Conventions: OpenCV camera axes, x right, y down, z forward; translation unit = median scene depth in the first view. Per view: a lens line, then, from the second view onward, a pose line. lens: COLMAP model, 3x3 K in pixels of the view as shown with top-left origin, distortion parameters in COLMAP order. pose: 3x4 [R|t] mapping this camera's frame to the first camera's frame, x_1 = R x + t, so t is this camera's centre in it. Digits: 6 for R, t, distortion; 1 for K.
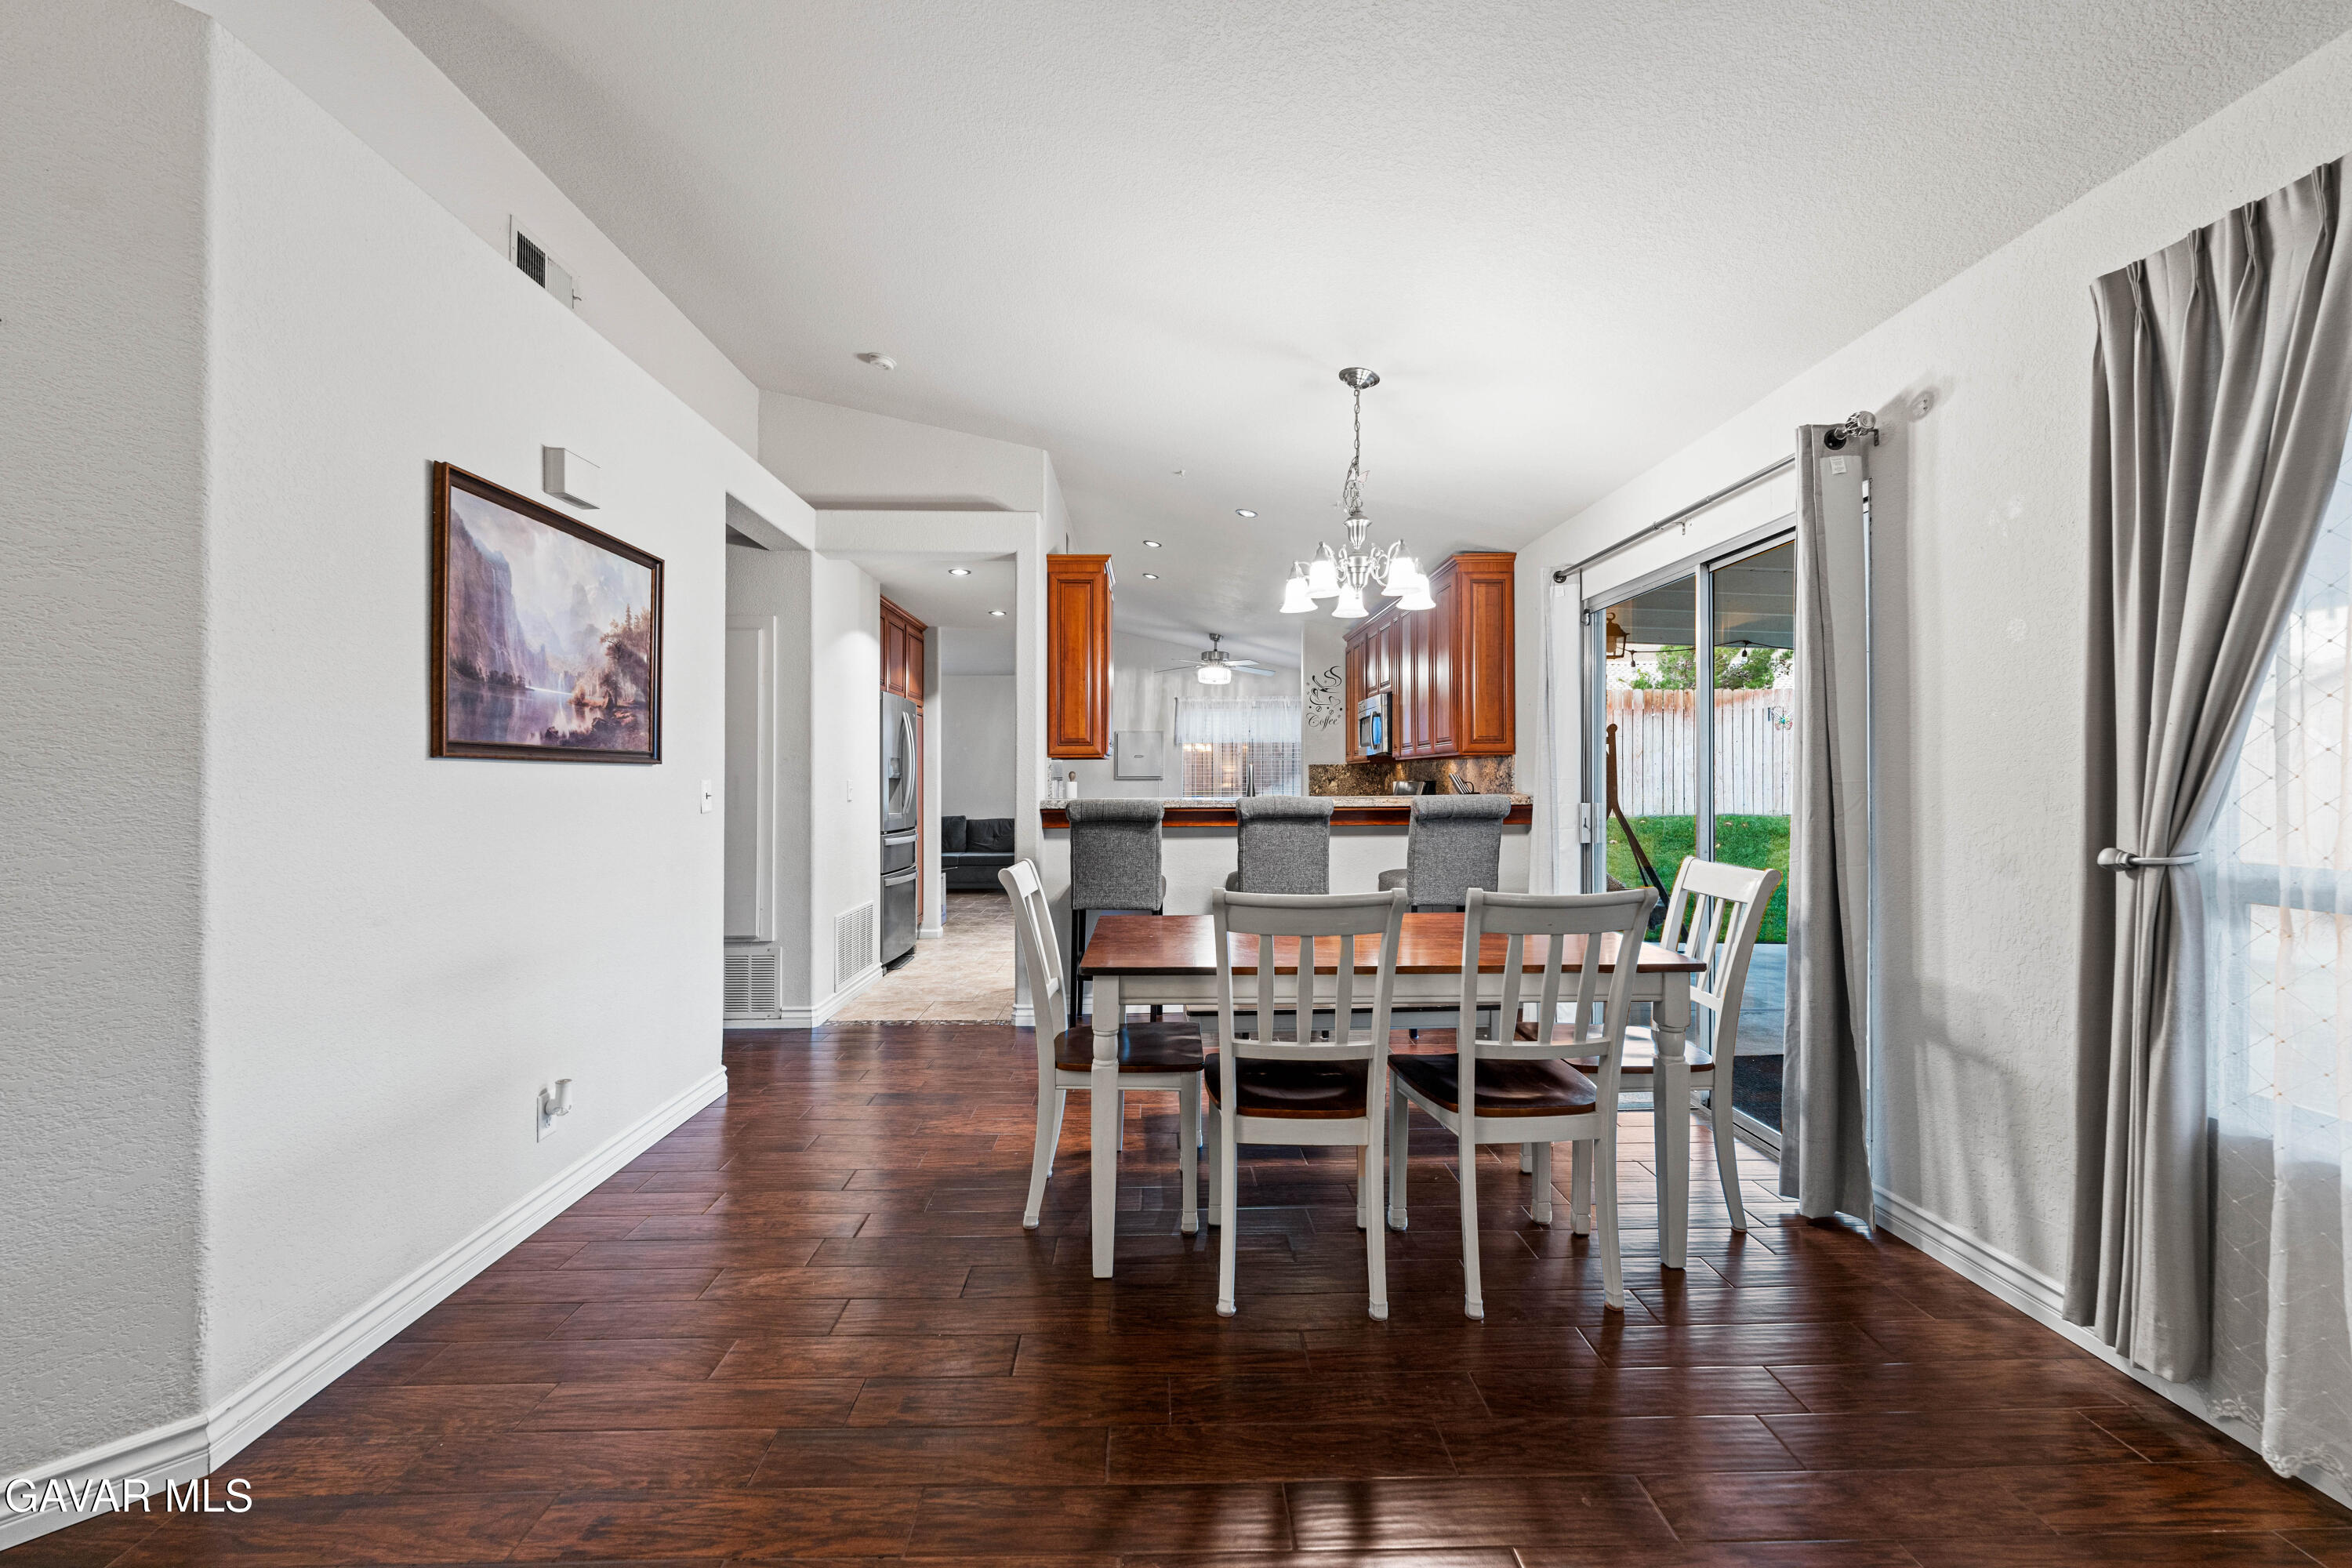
lens RADIAL K [[954.2, 0, 1174.6], [0, 954.2, 777.7], [0, 0, 1]] dist [-0.001049, -0.000321]
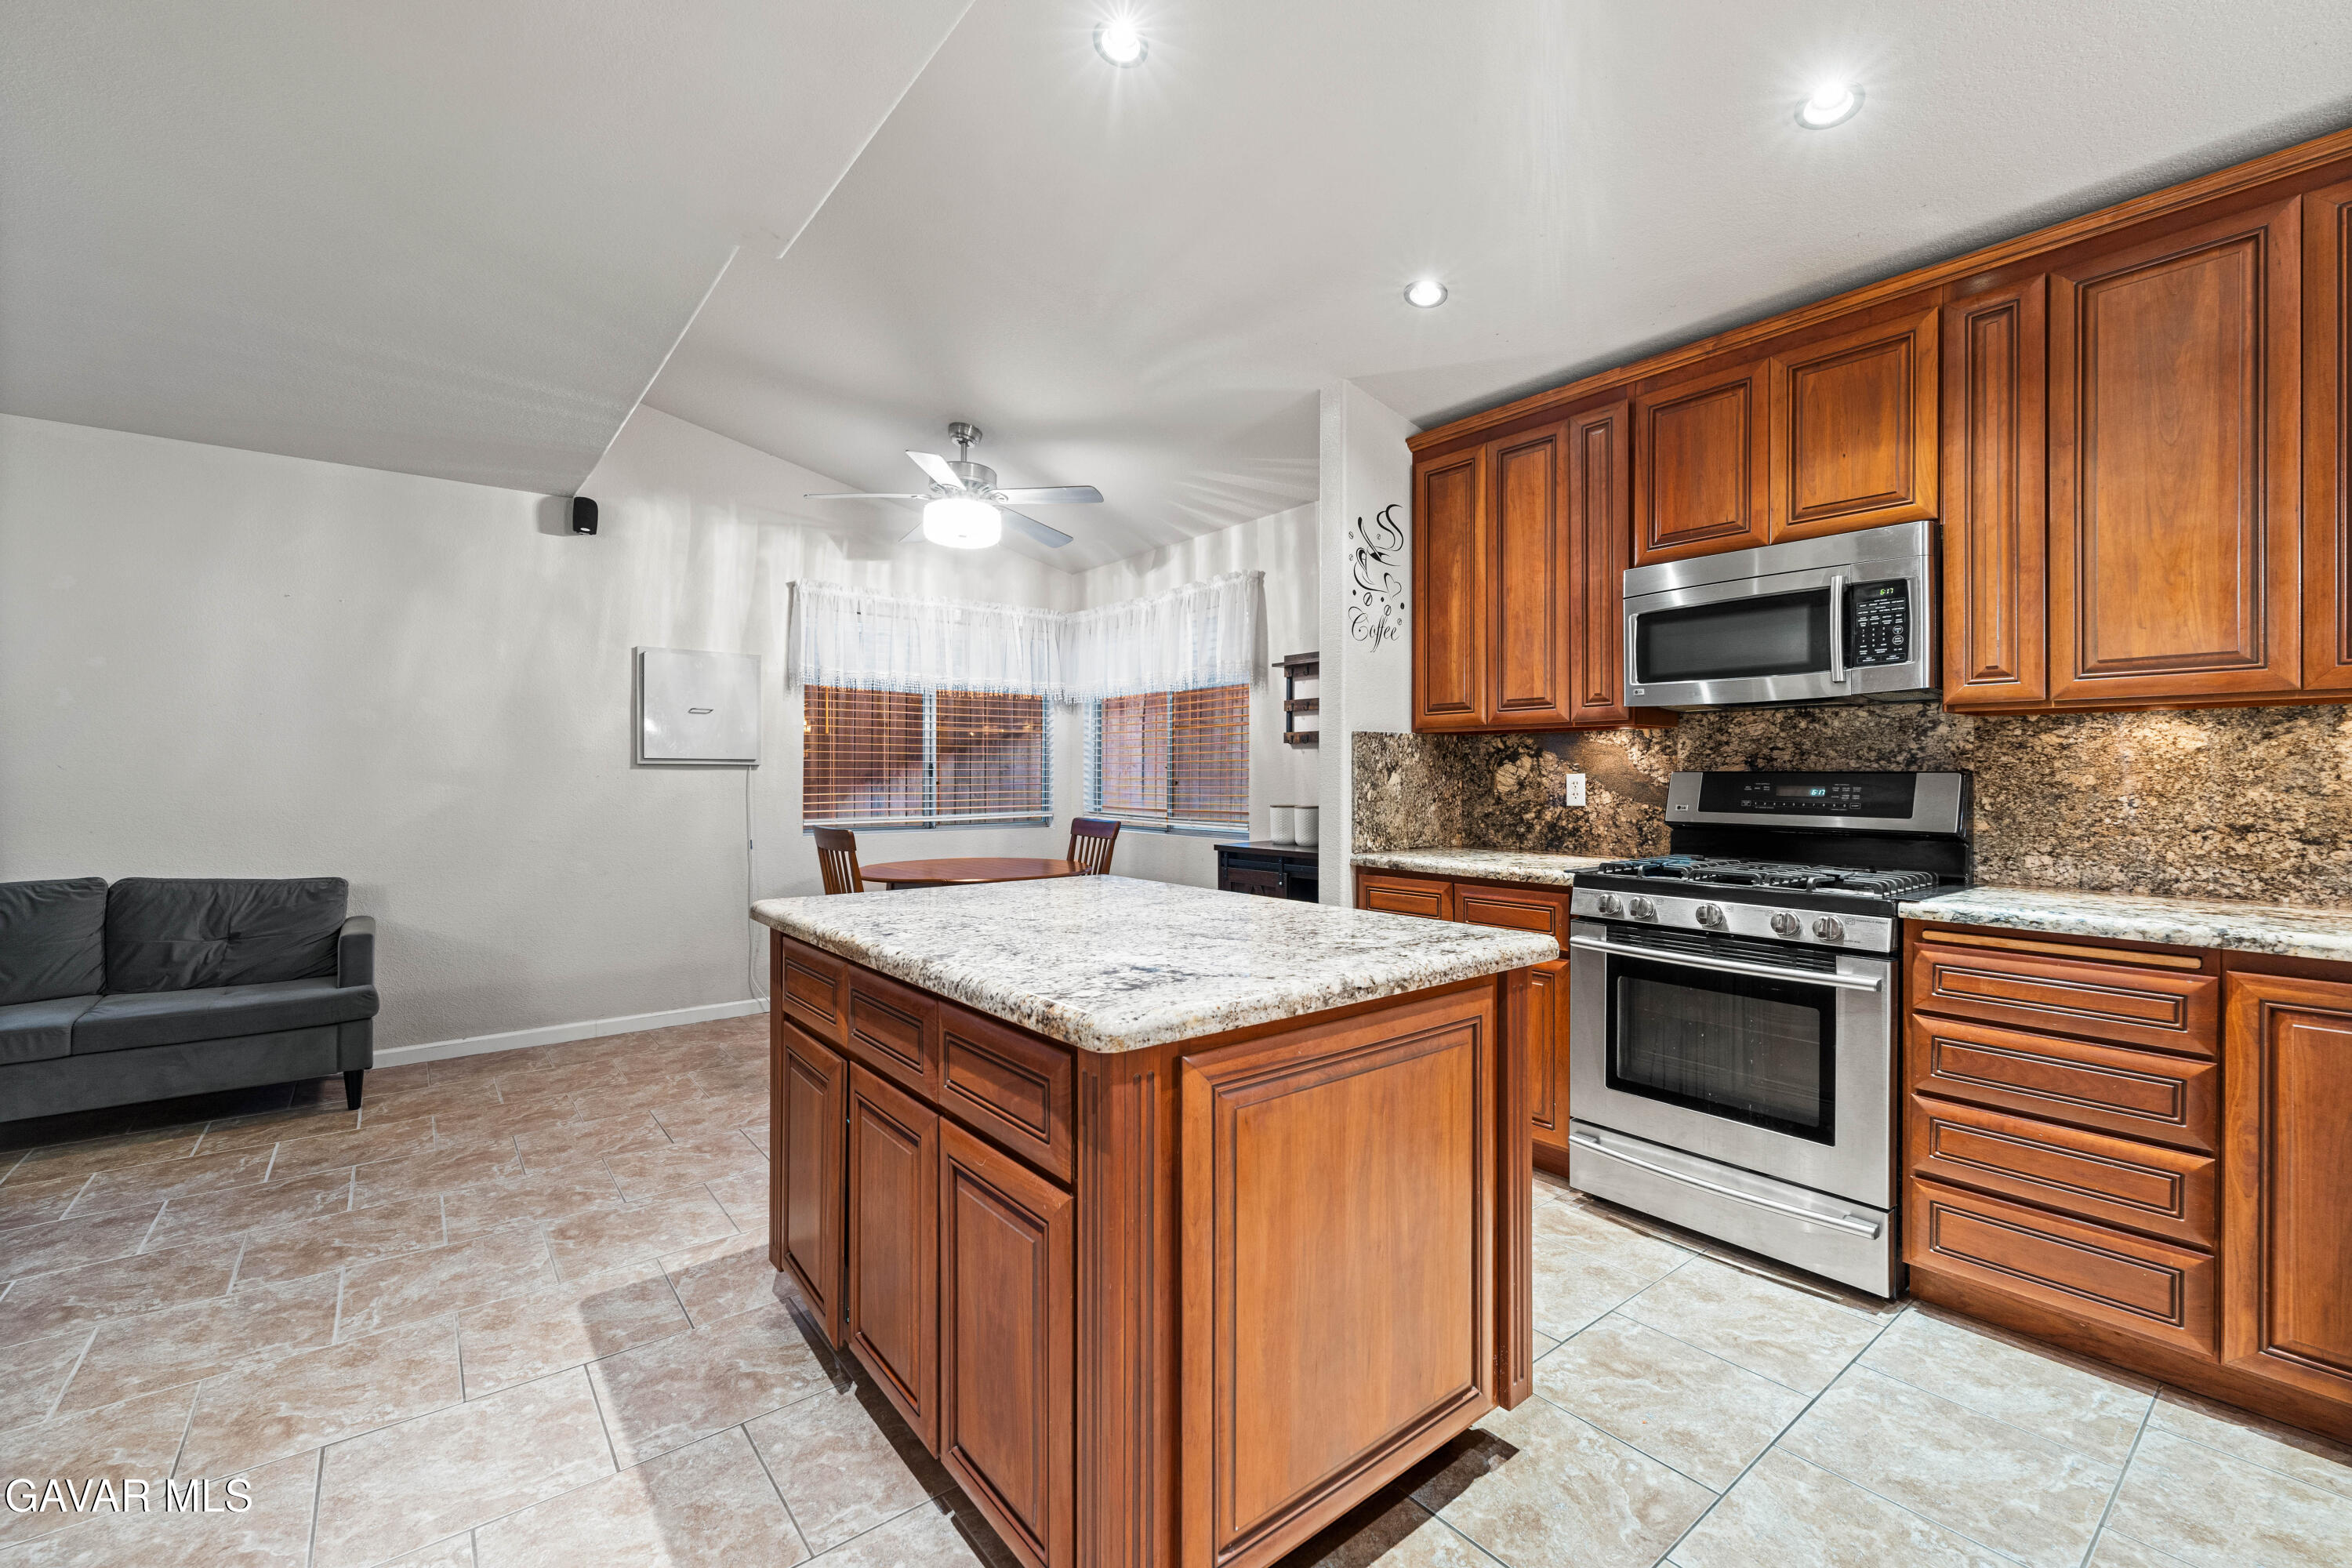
lens RADIAL K [[985.1, 0, 1179.5], [0, 985.1, 774.1], [0, 0, 1]] dist [-0.000104, -0.000192]
pose [[0.796953, 0.006953, 0.604001, -0.415686], [-0.007780, 0.999969, -0.001246, 0.013923], [-0.603991, -0.003706, 0.796983, 1.672485]]
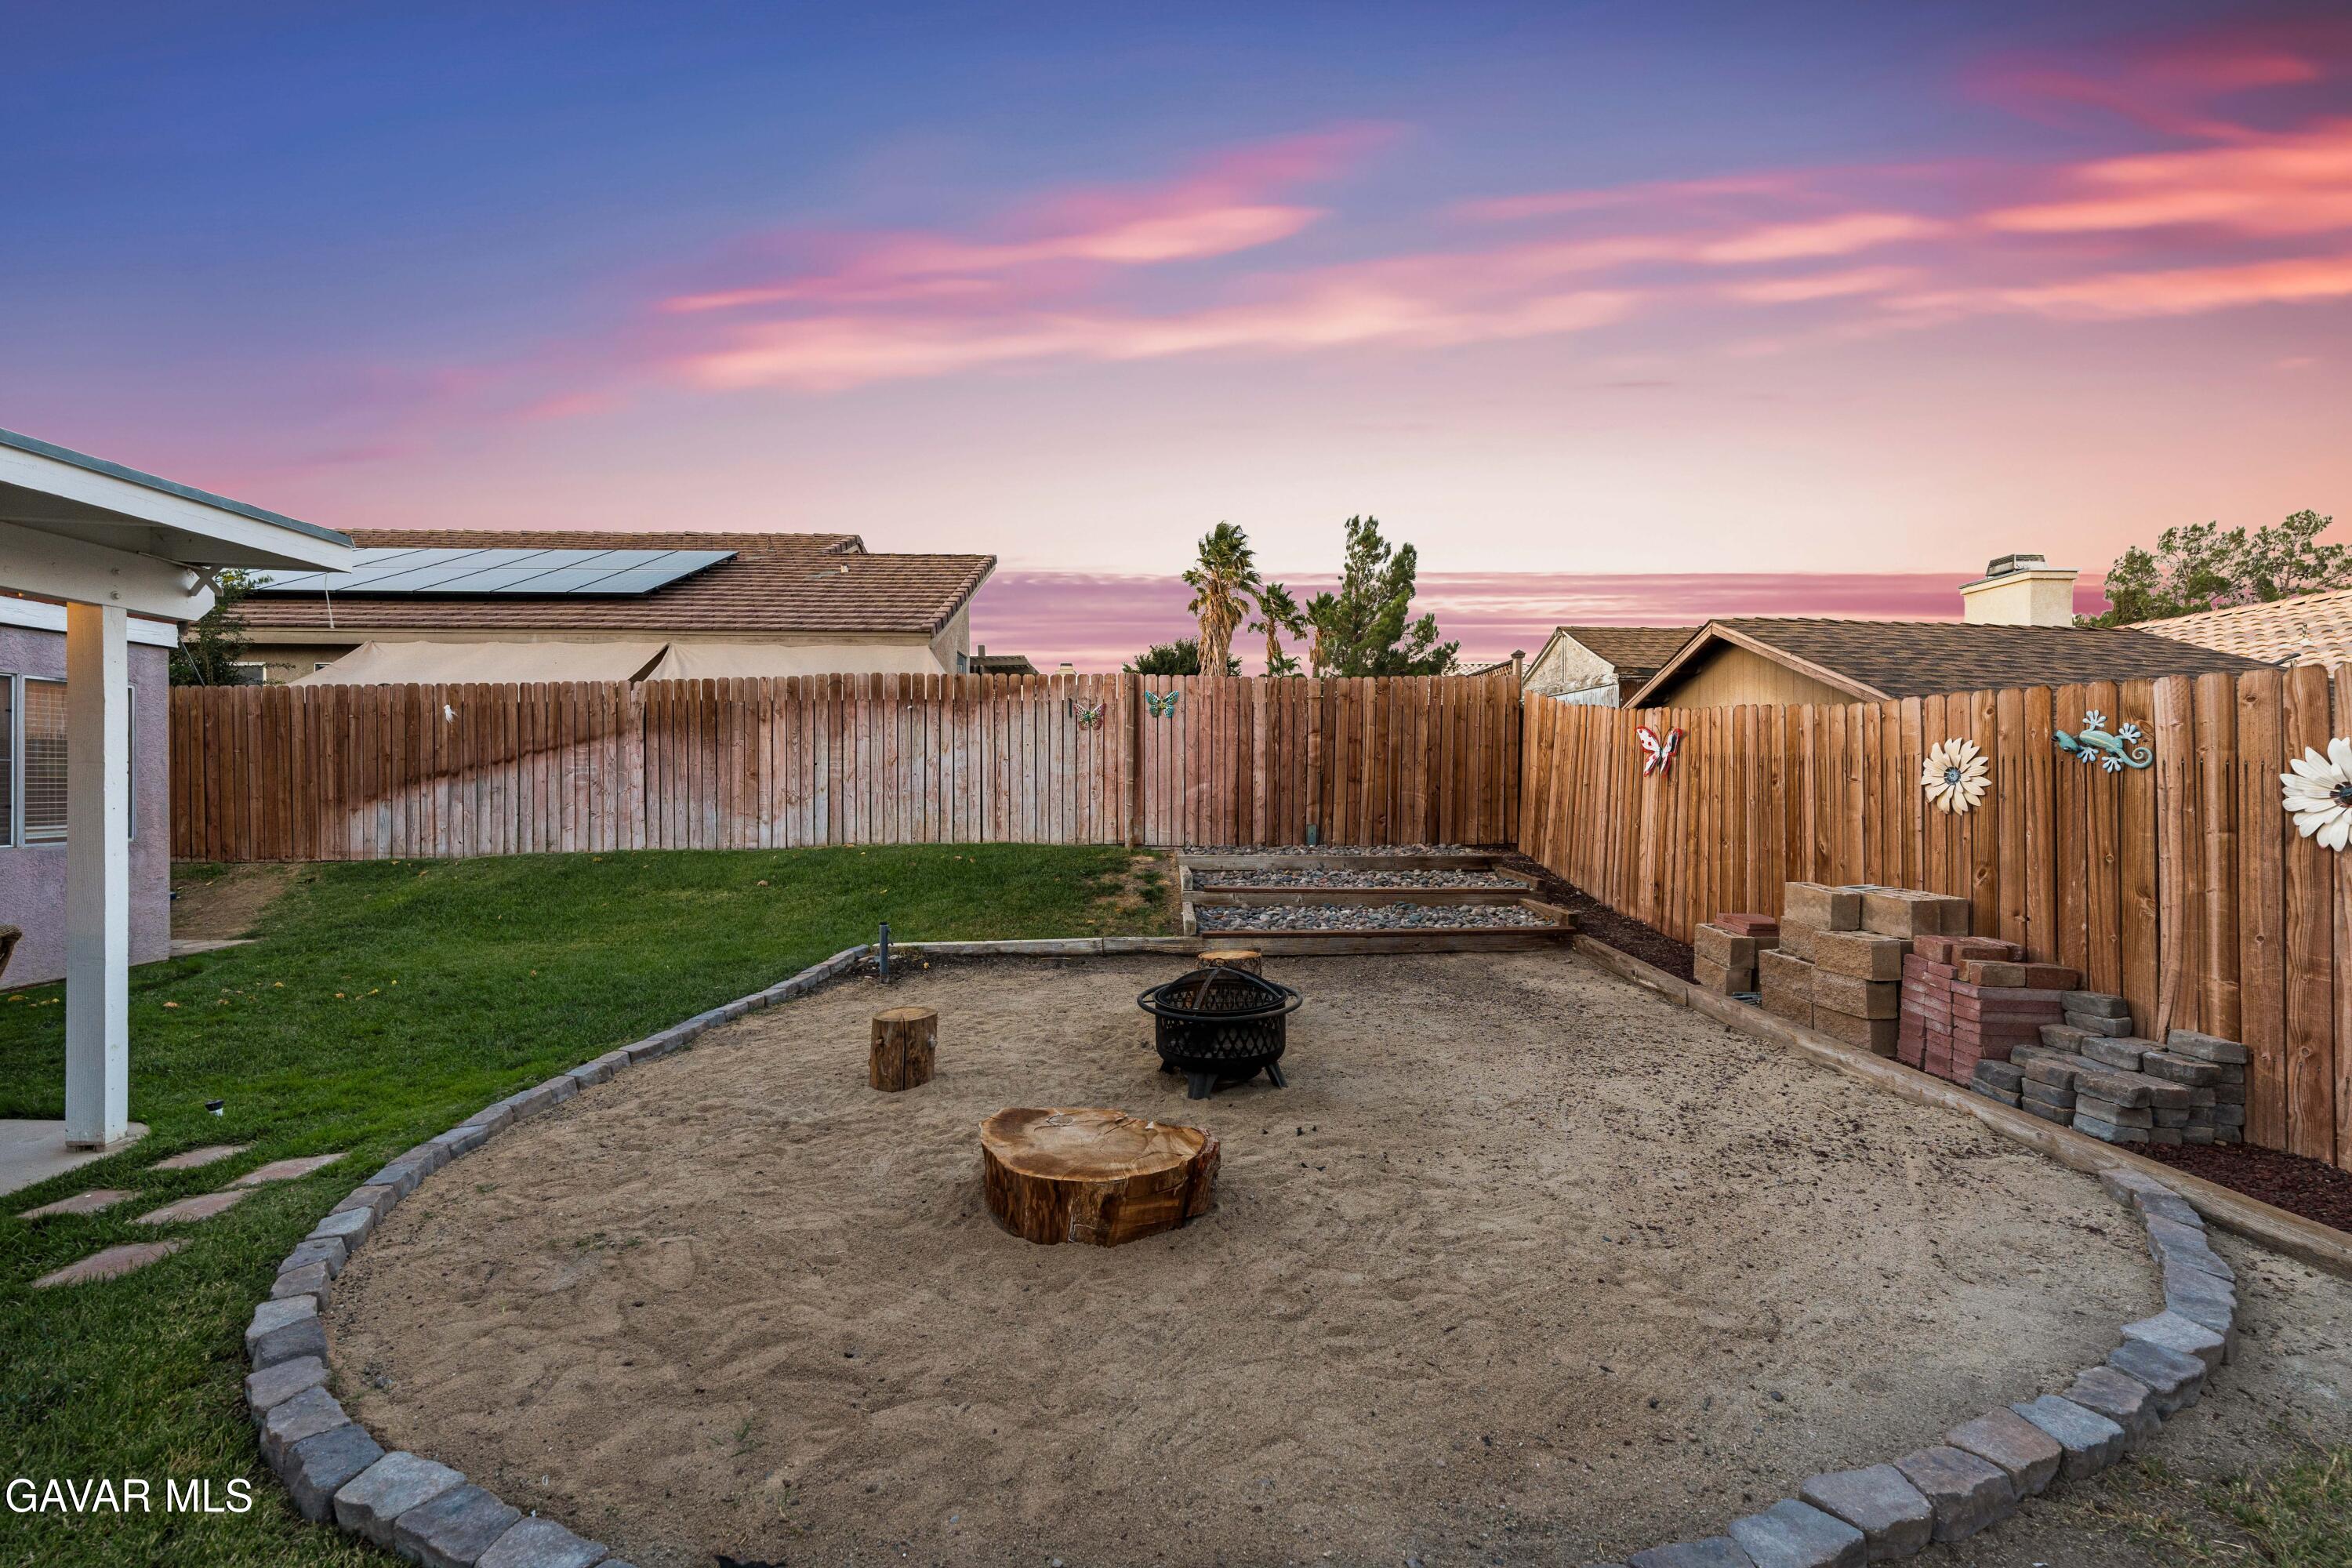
lens RADIAL K [[954.2, 0, 1174.6], [0, 954.2, 777.7], [0, 0, 1]] dist [-0.001049, -0.000321]
pose [[0.999933, 0.006293, 0.009682, 2.792827], [-0.006249, 0.999970, -0.004608, -0.042111], [-0.009711, 0.004547, 0.999943, 1.034456]]
